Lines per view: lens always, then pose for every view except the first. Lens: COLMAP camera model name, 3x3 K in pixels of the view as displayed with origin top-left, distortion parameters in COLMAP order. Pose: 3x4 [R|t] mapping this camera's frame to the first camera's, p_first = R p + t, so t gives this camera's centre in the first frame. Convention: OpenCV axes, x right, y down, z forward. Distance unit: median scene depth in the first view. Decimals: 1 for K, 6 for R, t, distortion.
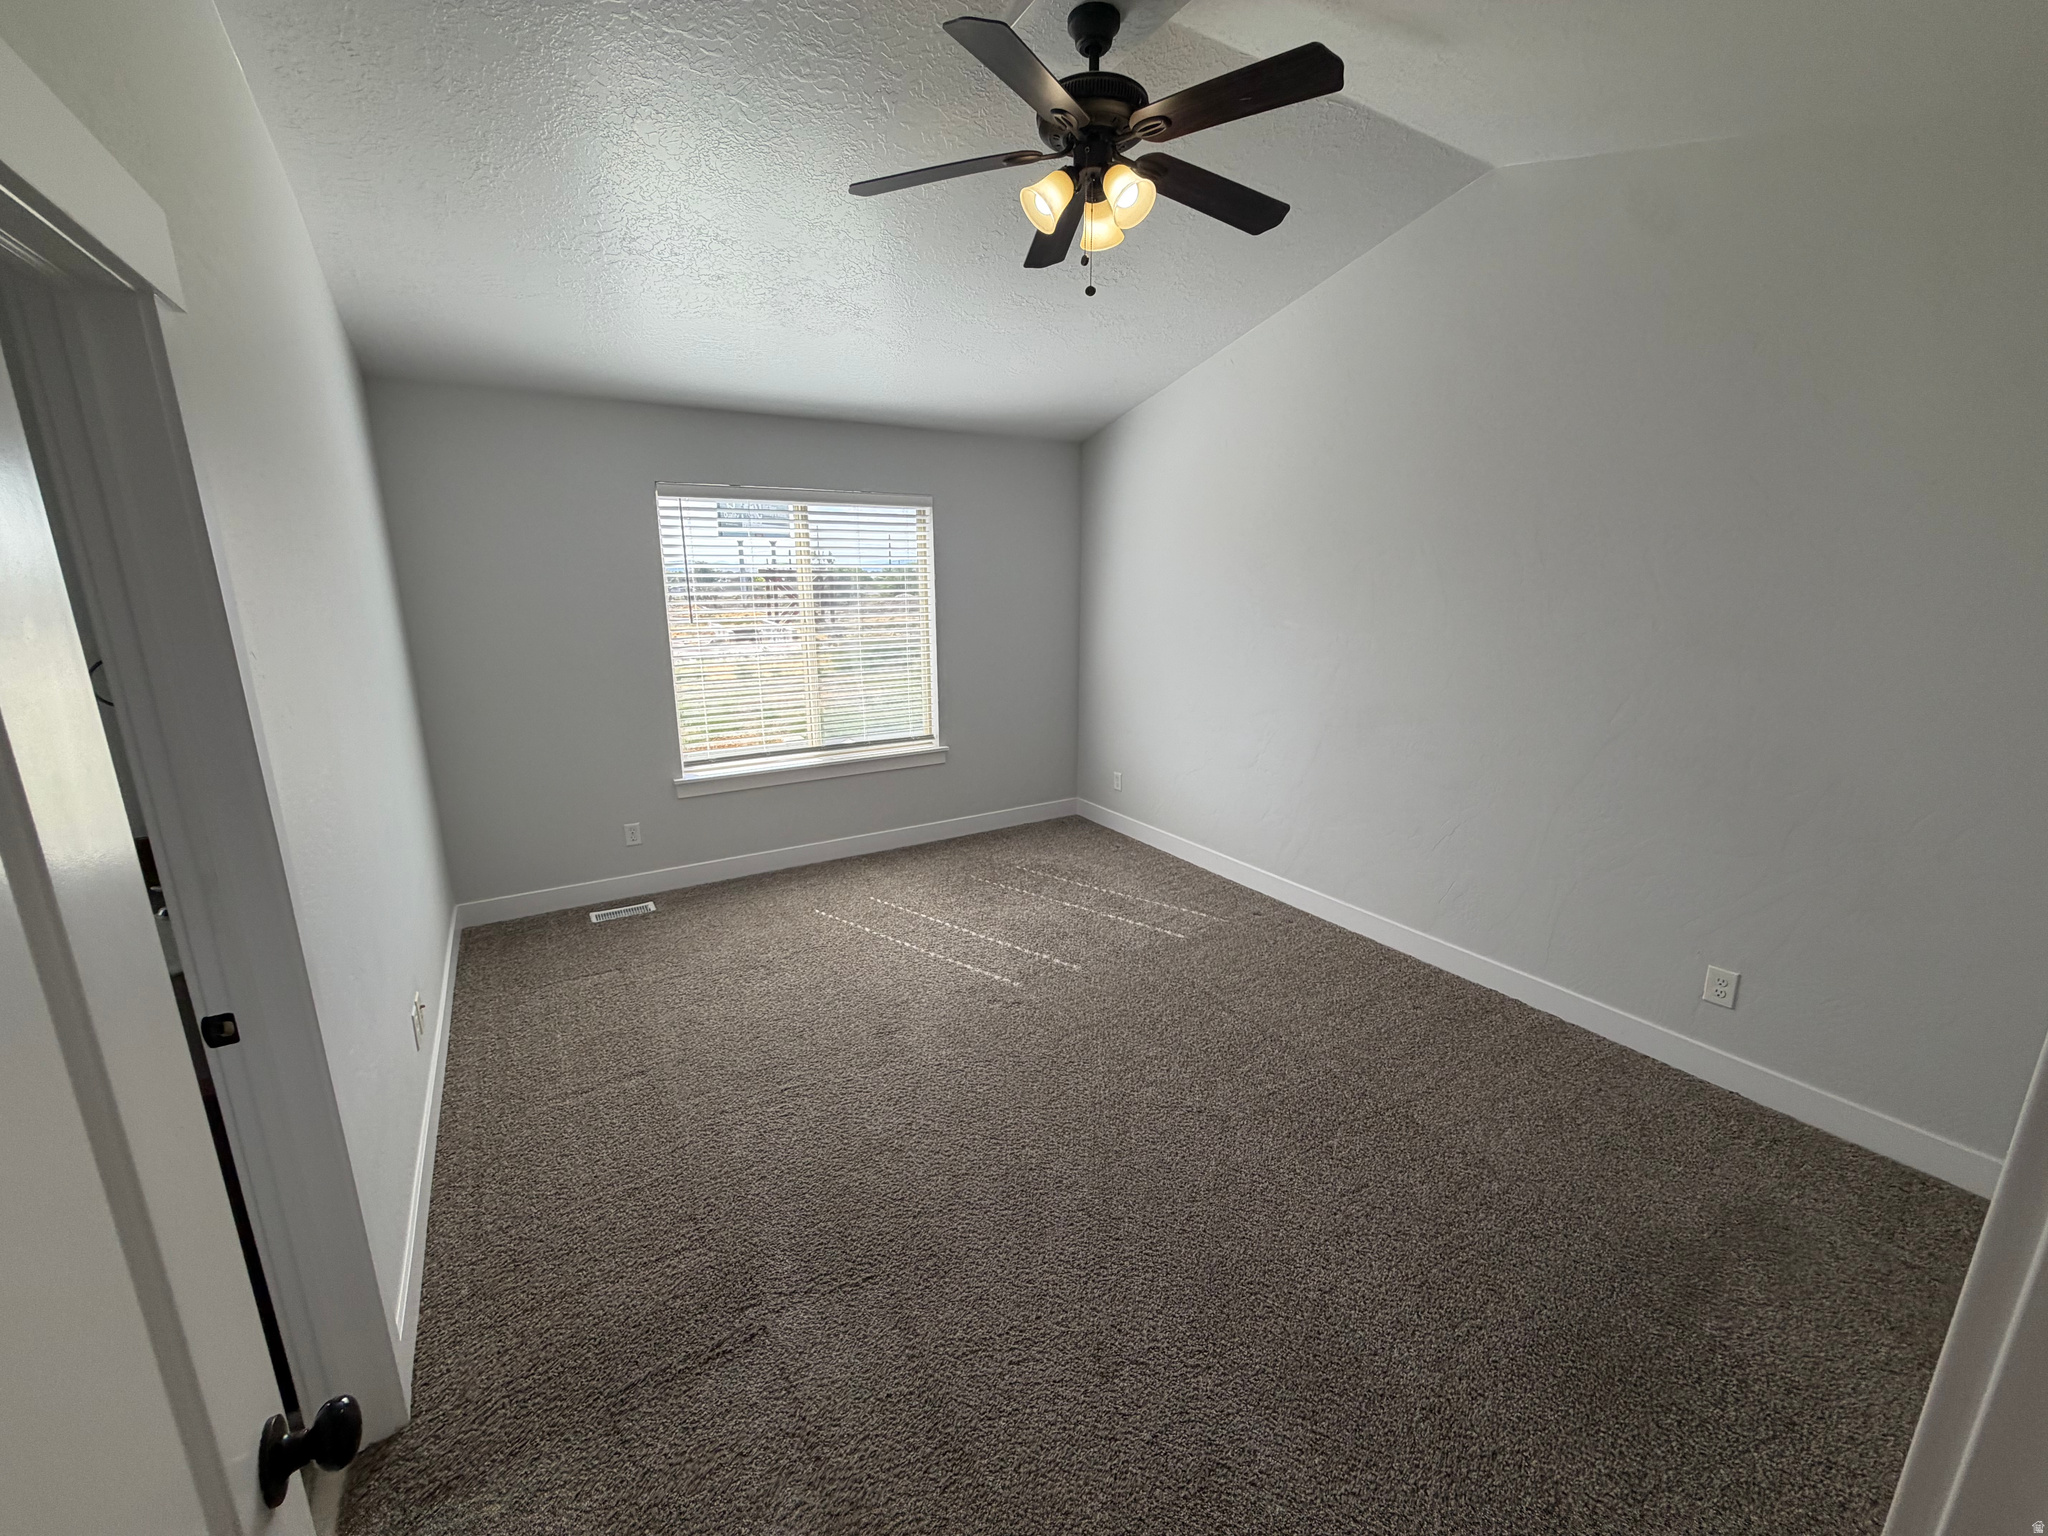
lens RADIAL K [[819.1, 0, 1024.0], [0, 819.1, 768.0], [0, 0, 1]] dist [0.000636, 0.000719]
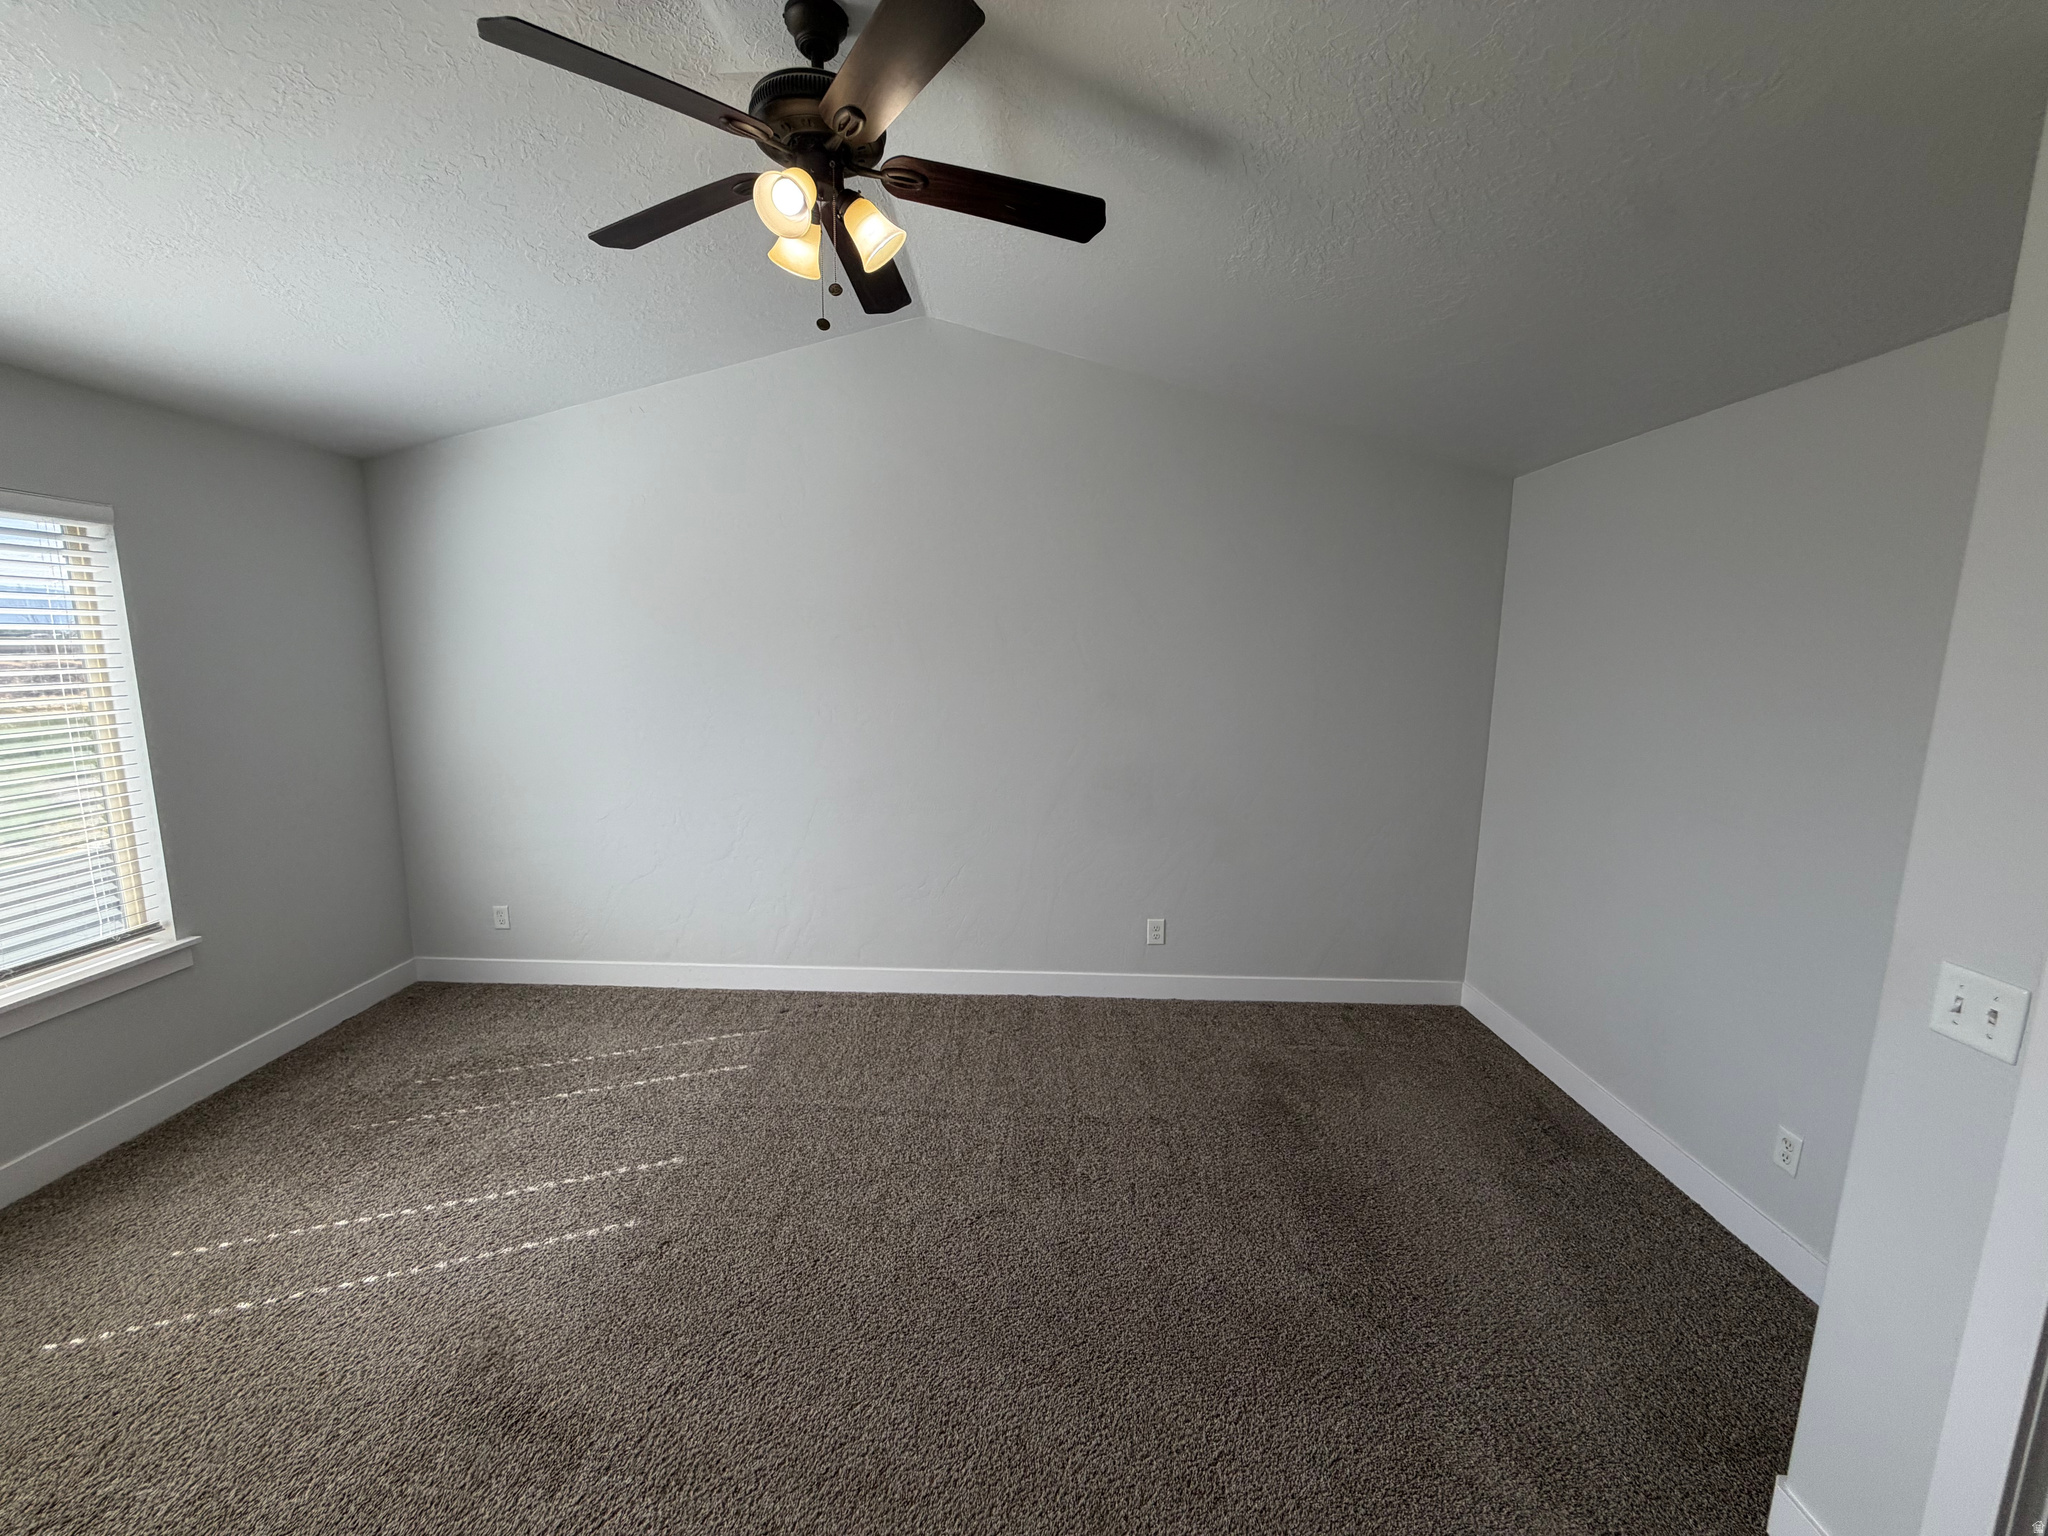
lens RADIAL K [[819.1, 0, 1024.0], [0, 819.1, 768.0], [0, 0, 1]] dist [0.000636, 0.000719]
pose [[0.545249, -0.118176, 0.829902, -0.265201], [0.181499, 0.983172, 0.020756, -0.054029], [-0.818389, 0.139309, 0.557523, 0.201739]]
